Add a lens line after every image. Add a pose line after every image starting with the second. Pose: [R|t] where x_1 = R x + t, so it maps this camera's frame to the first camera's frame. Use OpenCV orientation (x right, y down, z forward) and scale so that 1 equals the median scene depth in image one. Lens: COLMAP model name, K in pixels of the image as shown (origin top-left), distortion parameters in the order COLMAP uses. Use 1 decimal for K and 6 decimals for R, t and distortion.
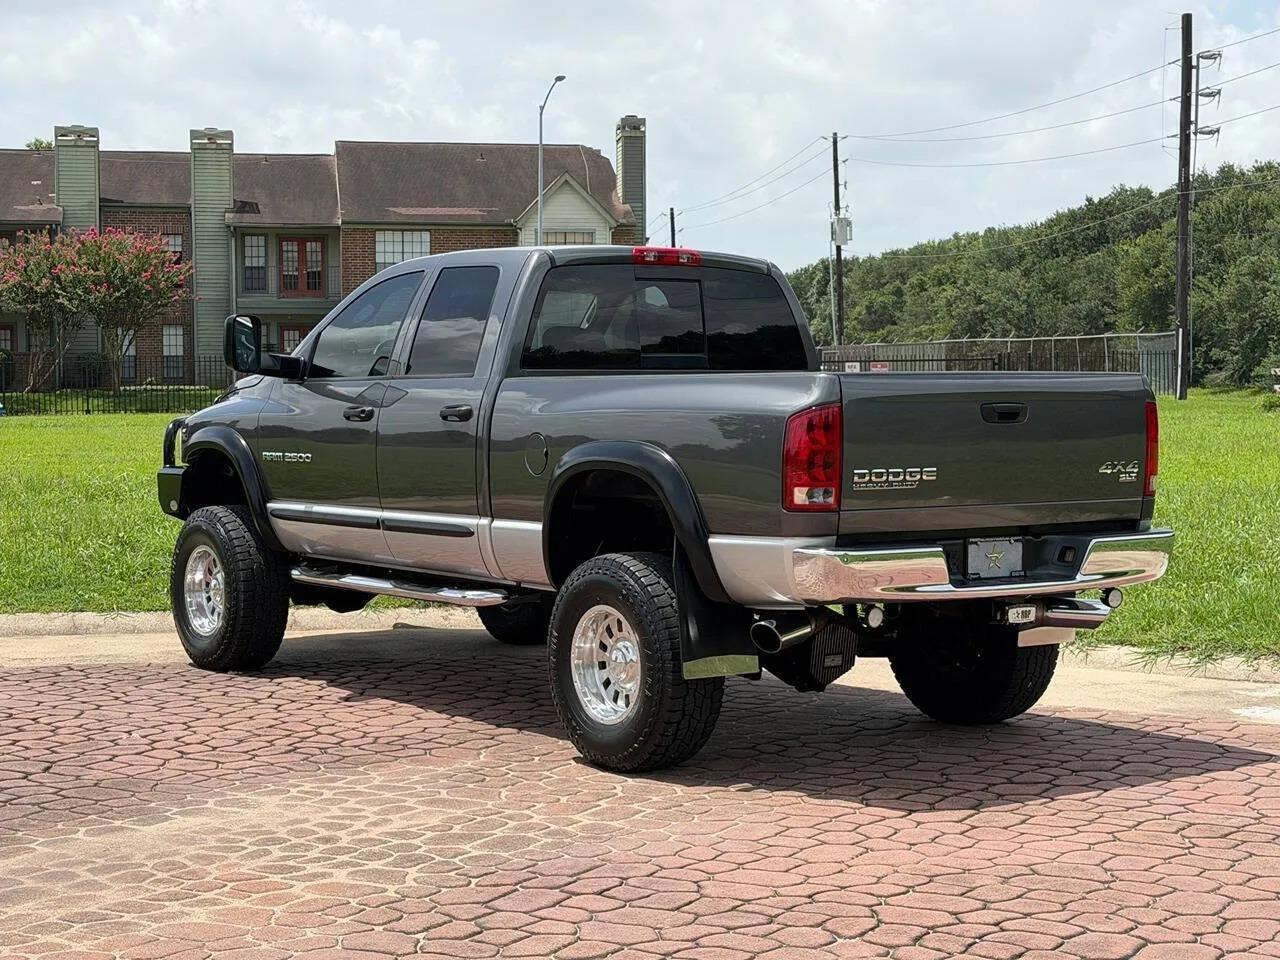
lens RADIAL K [[2217.9, 0, 637.9], [0, 2217.9, 478.3], [0, 0, 1]] dist [0.125552, 0.115363]
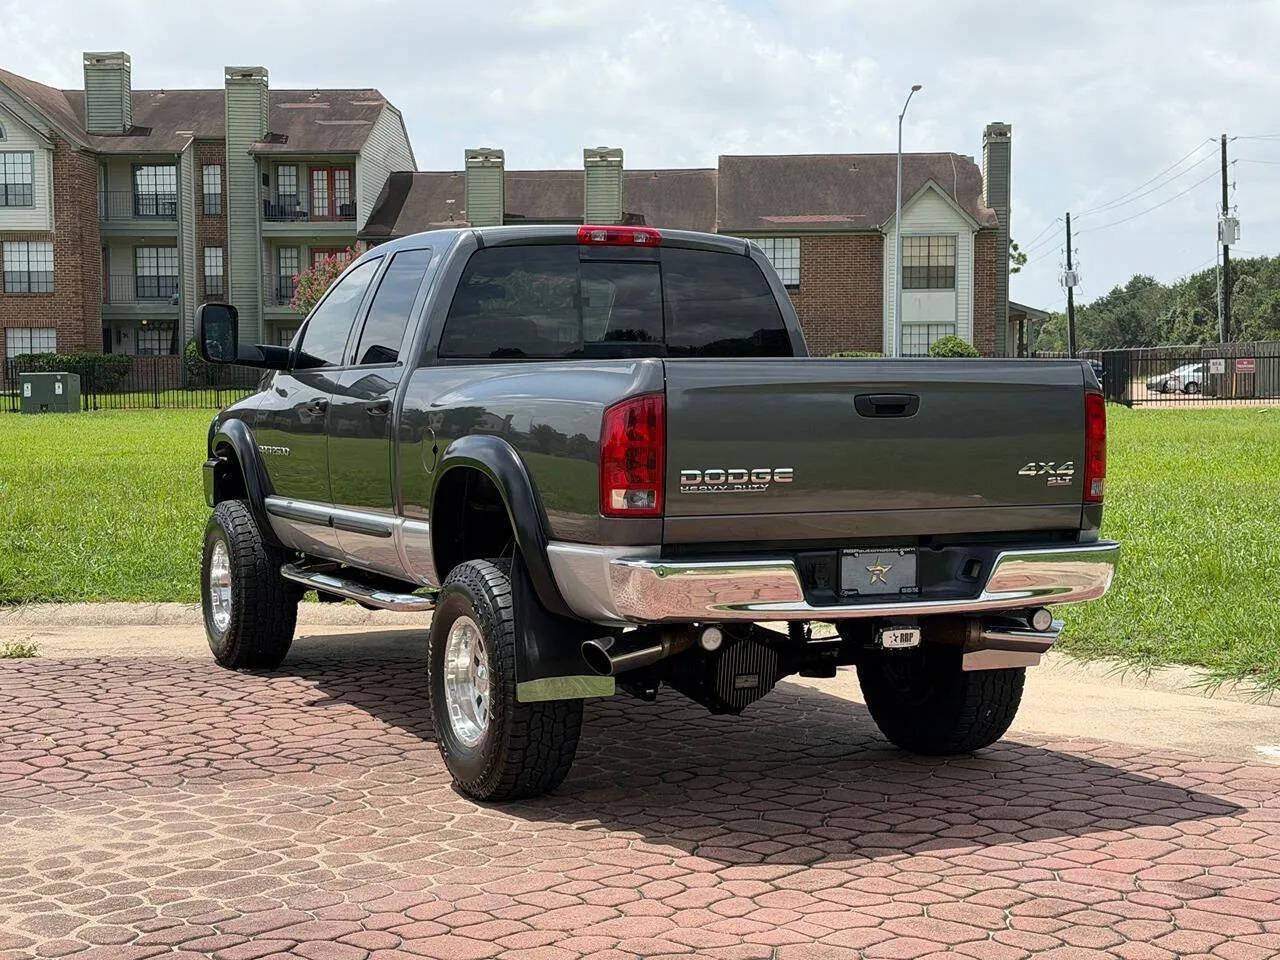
lens RADIAL K [[2051.4, 0, 637.6], [0, 2051.4, 485.5], [0, 0, 1]] dist [0.131315, -0.020347]
pose [[0.980371, 0.008988, -0.196958, 0.175393], [-0.007506, 0.999938, 0.008269, -0.003082], [0.197020, -0.006629, 0.980377, 0.149114]]
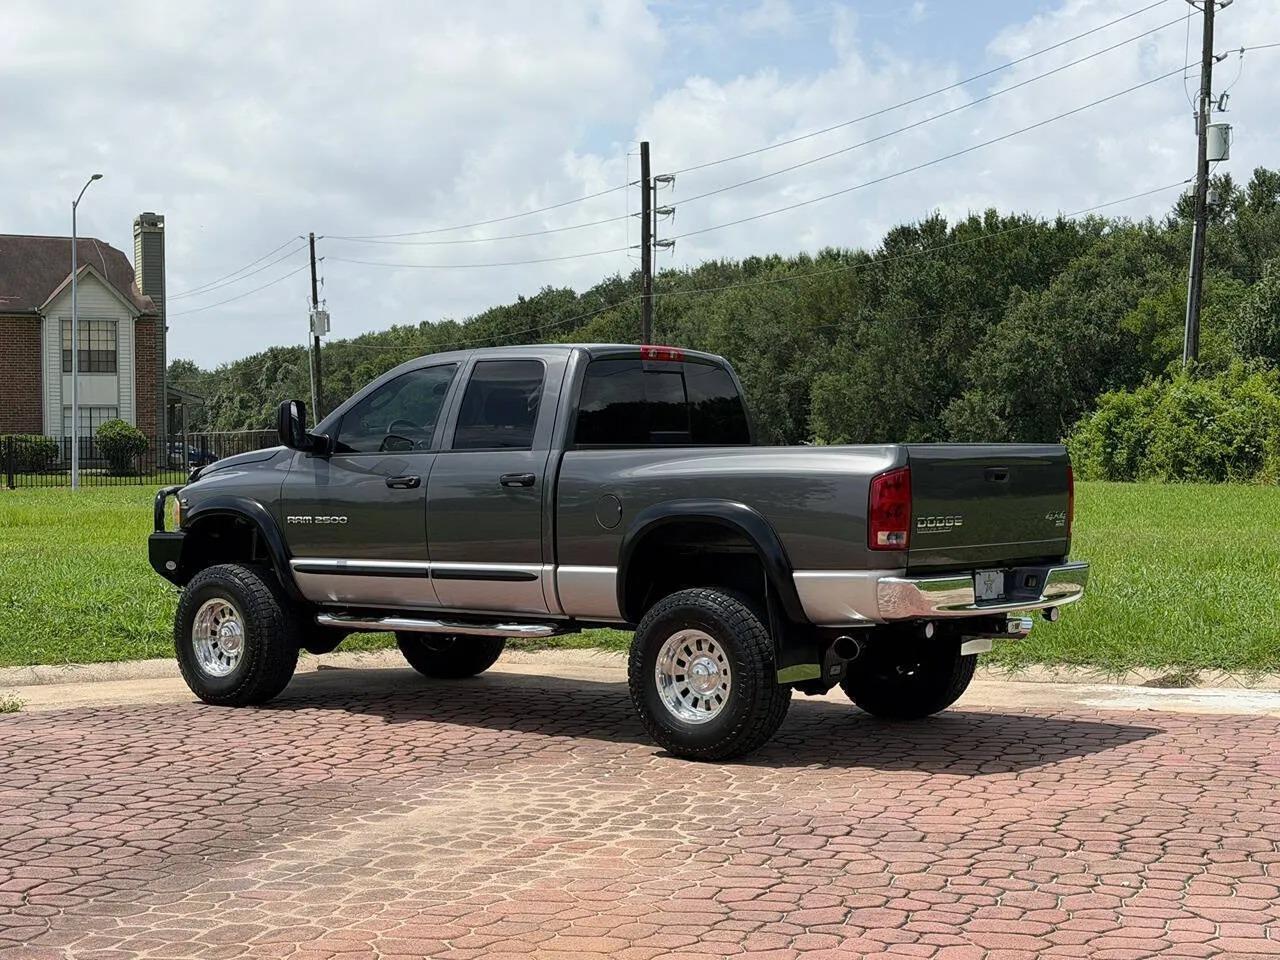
lens RADIAL K [[2051.4, 0, 637.6], [0, 2051.4, 485.5], [0, 0, 1]] dist [0.131315, -0.020347]
pose [[0.965085, -0.009088, 0.261779, -0.278343], [0.017437, 0.999410, -0.029591, 0.007426], [-0.261355, 0.033122, 0.964674, -0.097979]]
